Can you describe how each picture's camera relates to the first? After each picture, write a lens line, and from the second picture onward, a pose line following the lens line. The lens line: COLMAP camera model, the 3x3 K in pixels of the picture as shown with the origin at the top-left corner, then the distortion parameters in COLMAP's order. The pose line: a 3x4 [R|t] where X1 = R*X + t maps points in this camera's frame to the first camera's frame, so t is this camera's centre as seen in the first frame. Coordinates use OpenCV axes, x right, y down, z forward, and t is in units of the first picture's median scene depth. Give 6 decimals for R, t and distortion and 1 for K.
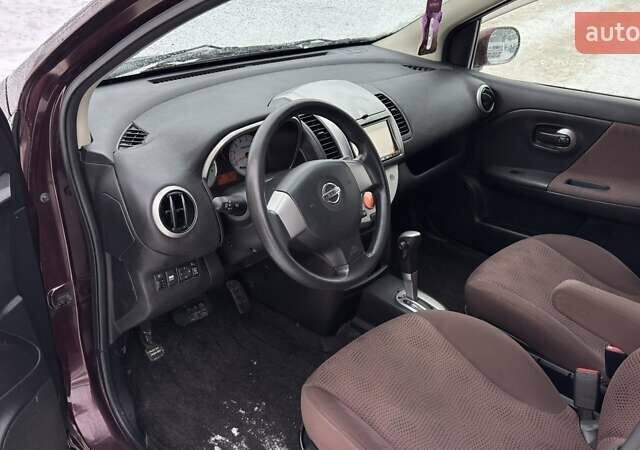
lens RADIAL K [[513.2, 0, 297.3], [0, 513.2, 224.6], [0, 0, 1]] dist [0.010599, -0.002204]
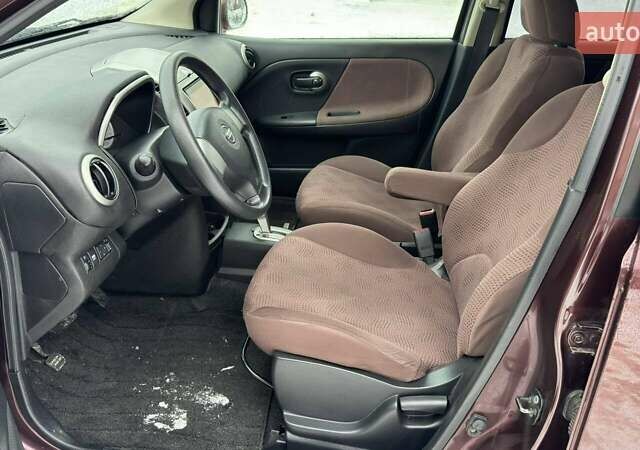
lens RADIAL K [[513.2, 0, 297.3], [0, 513.2, 224.6], [0, 0, 1]] dist [0.010599, -0.002204]
pose [[0.834666, -0.287471, 0.469781, -0.238382], [0.276512, 0.956406, 0.093965, 0.039987], [-0.476313, 0.051471, 0.877768, -0.016788]]
